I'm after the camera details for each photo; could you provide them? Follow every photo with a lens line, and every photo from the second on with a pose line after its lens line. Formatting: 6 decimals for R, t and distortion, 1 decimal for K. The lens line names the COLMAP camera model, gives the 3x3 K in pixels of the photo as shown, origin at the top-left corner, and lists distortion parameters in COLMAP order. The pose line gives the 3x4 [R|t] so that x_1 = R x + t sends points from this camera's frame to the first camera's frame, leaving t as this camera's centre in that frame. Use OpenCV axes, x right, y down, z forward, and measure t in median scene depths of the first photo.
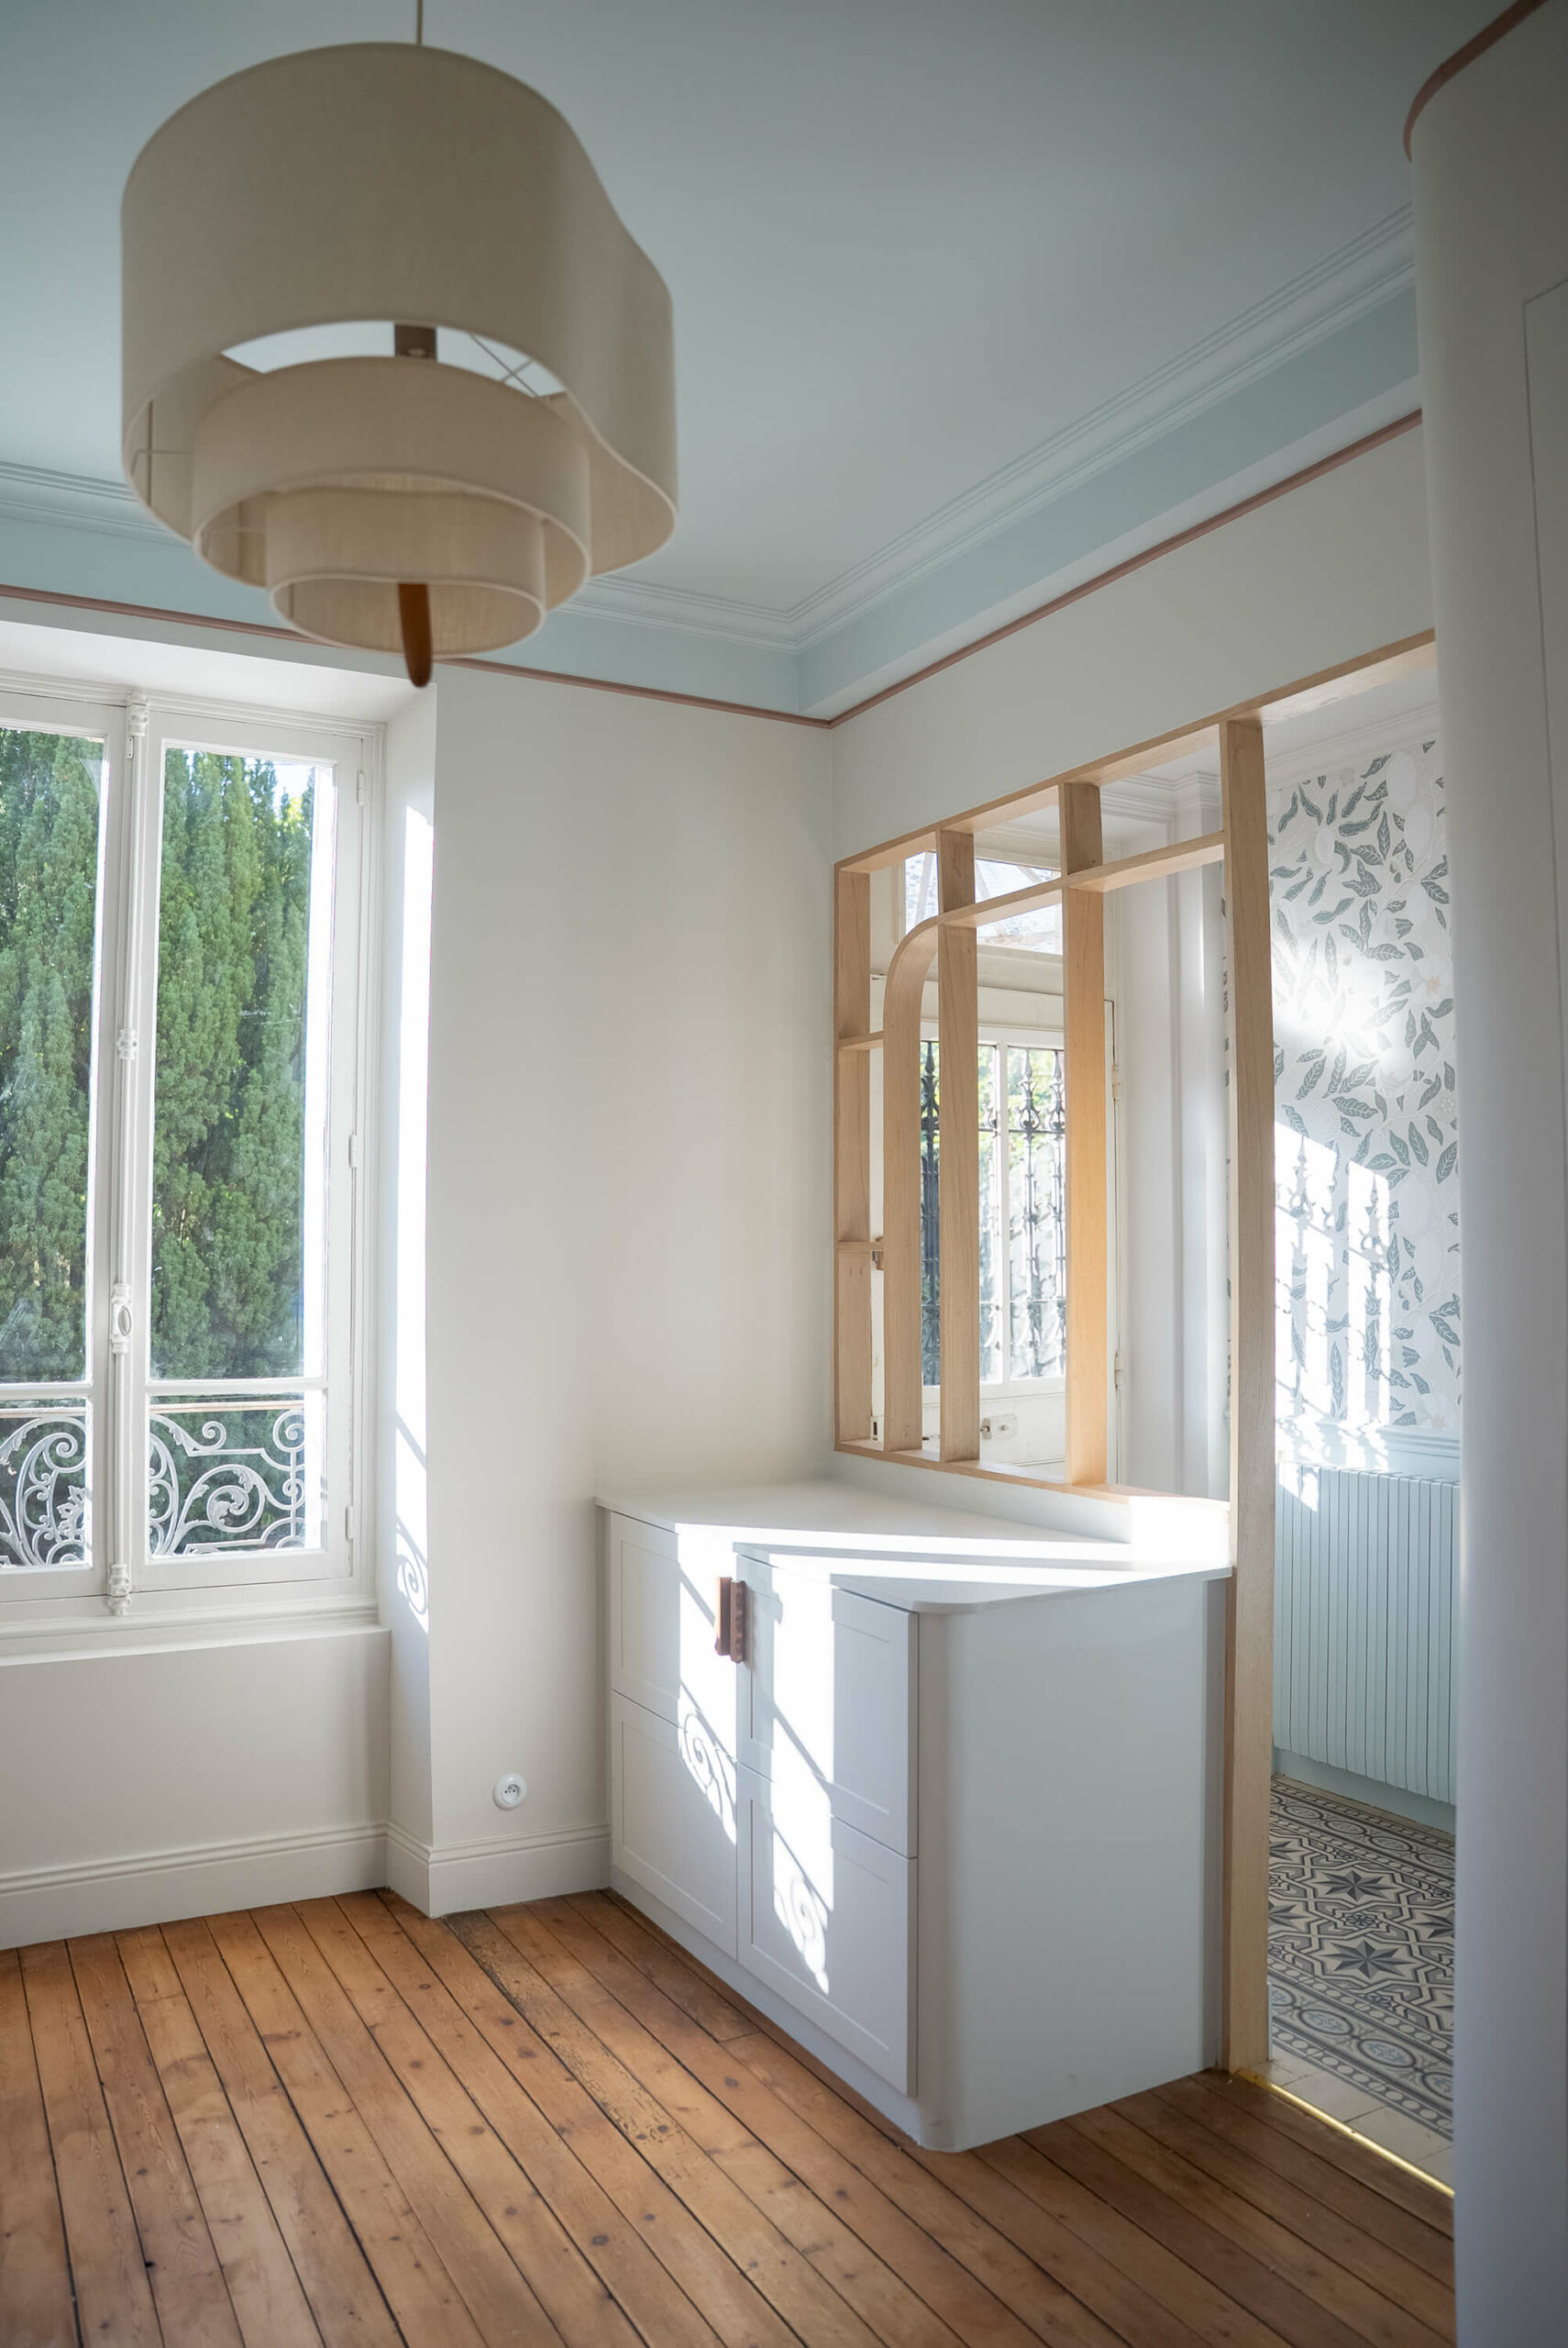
lens RADIAL K [[1631.8, 0, 779.0], [0, 1631.8, 1184.3], [0, 0, 1]] dist [-0.146764, 0.084860]
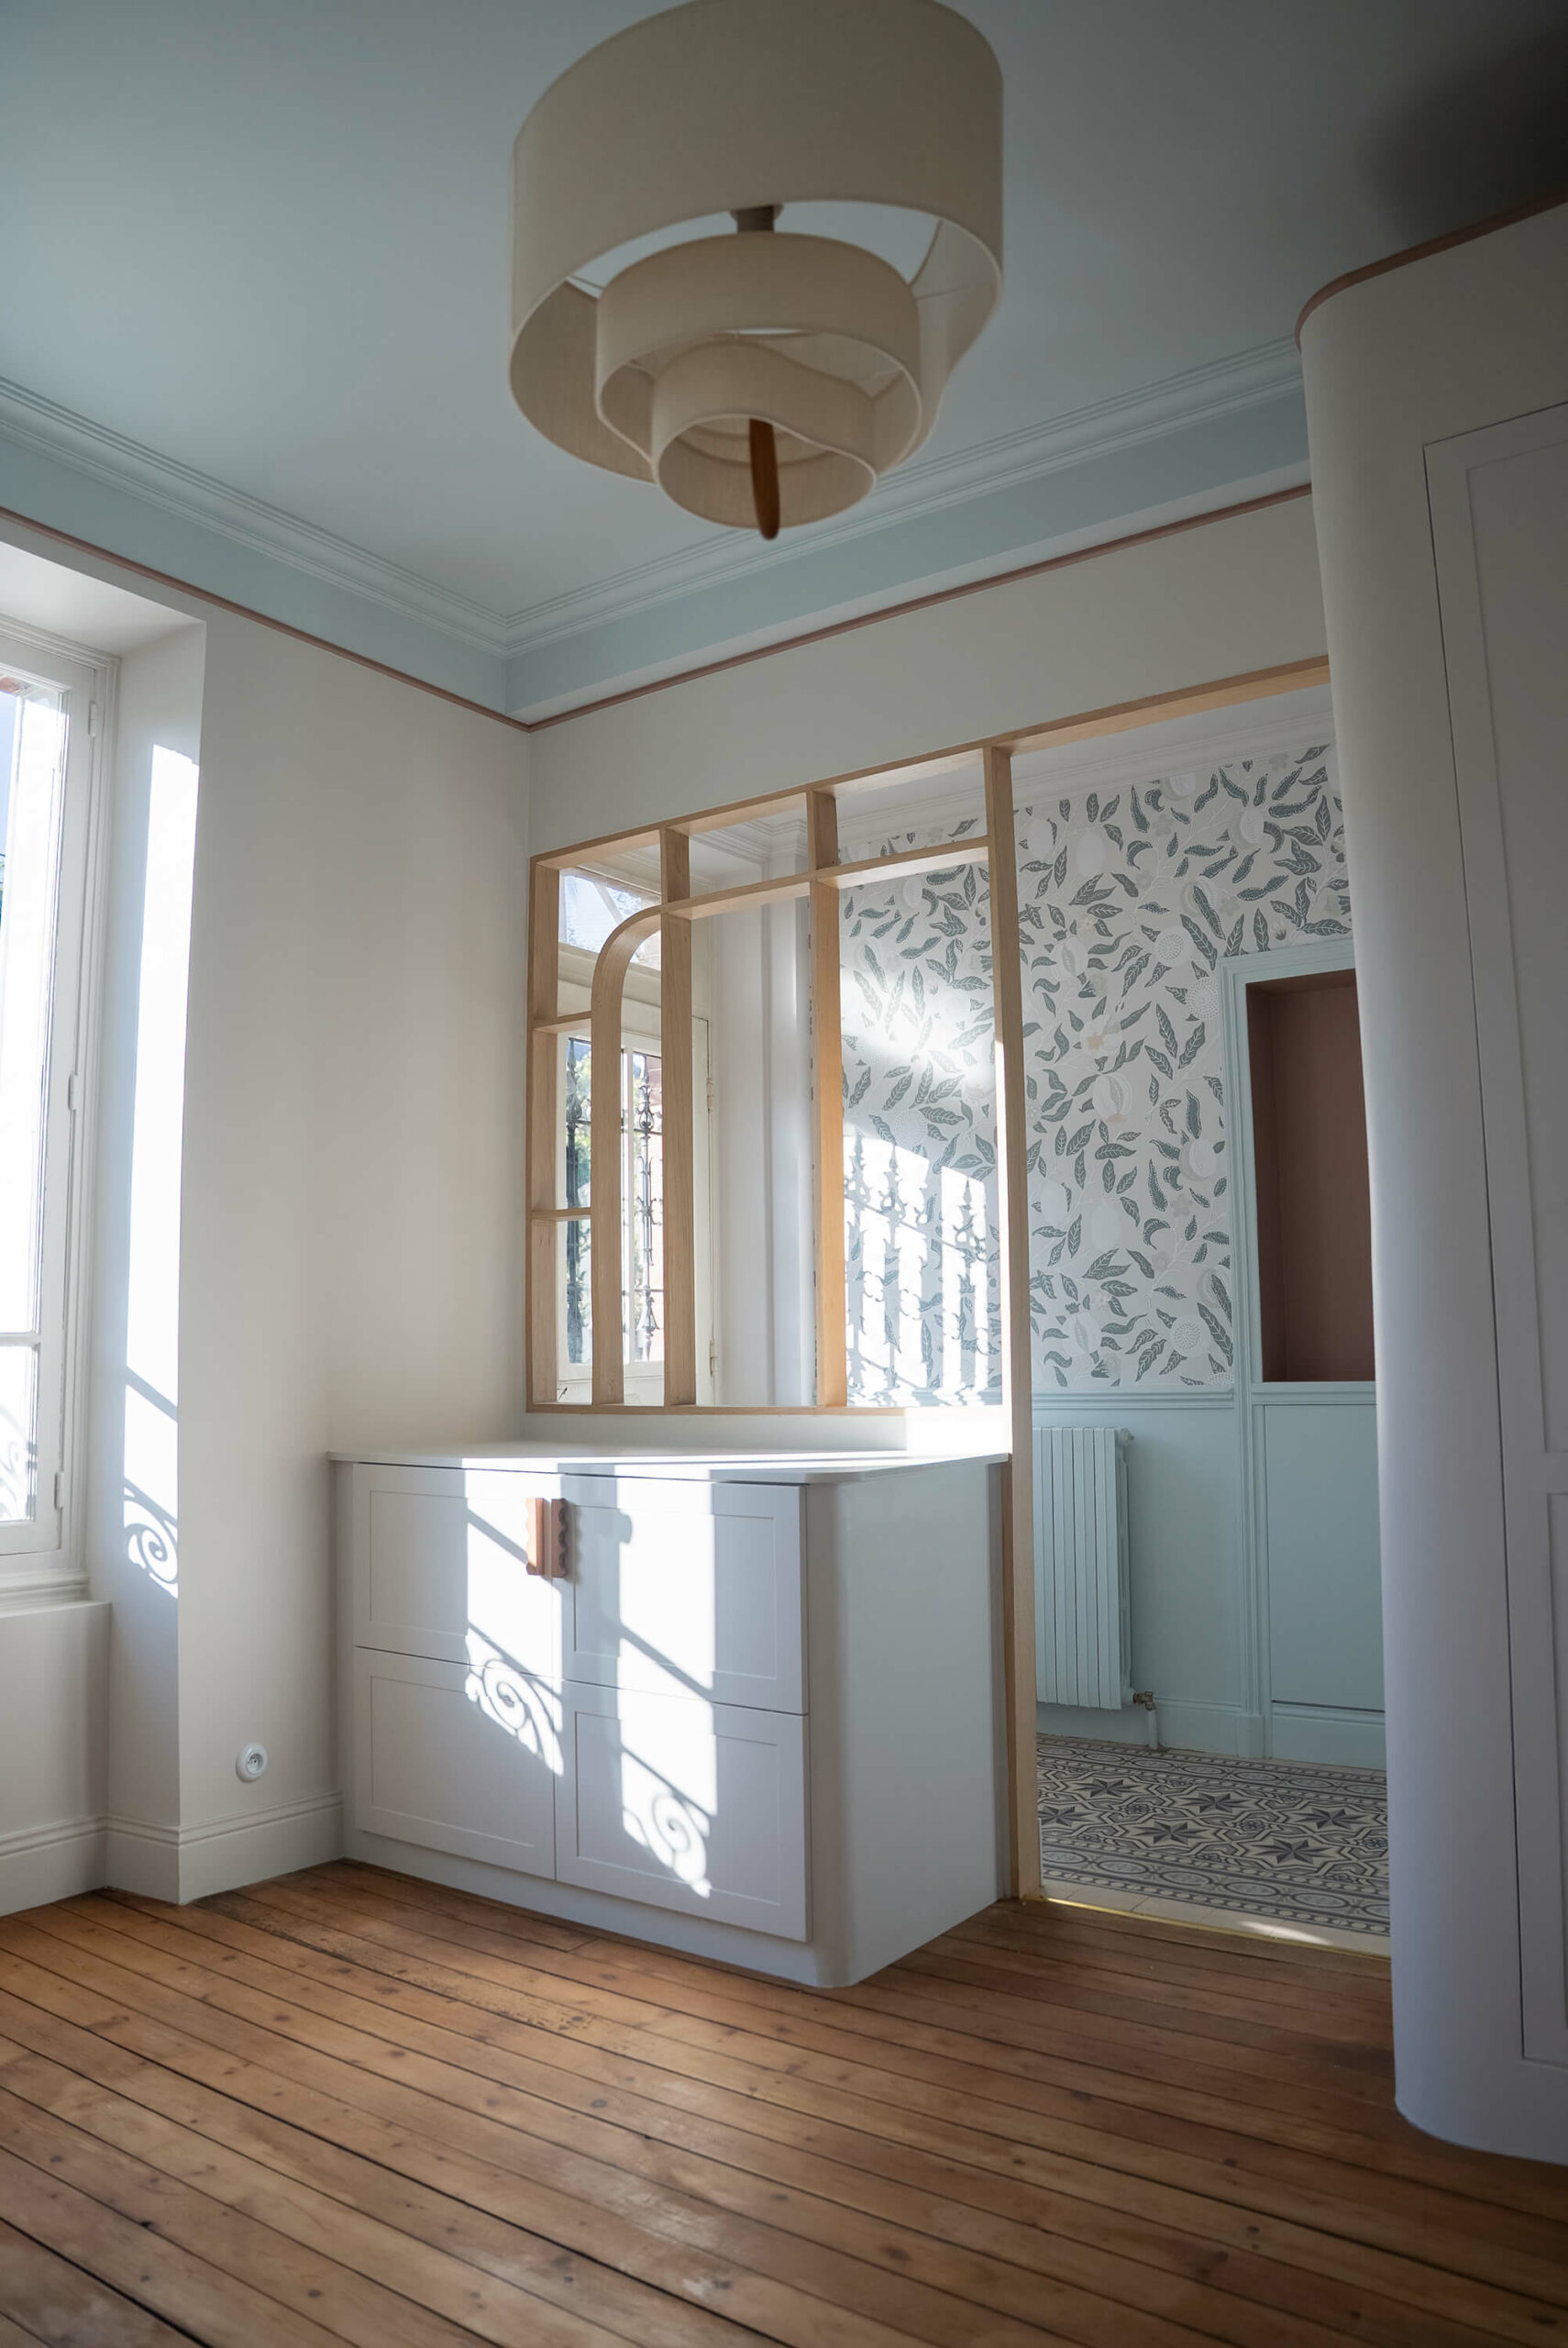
lens RADIAL K [[1631.8, 0, 751.7], [0, 1631.8, 1165.6], [0, 0, 1]] dist [-0.146764, 0.084860]
pose [[0.906013, 0.039226, 0.421429, -0.309214], [-0.007379, 0.997009, -0.076936, 0.094804], [-0.423186, 0.066595, 0.903592, -0.004618]]
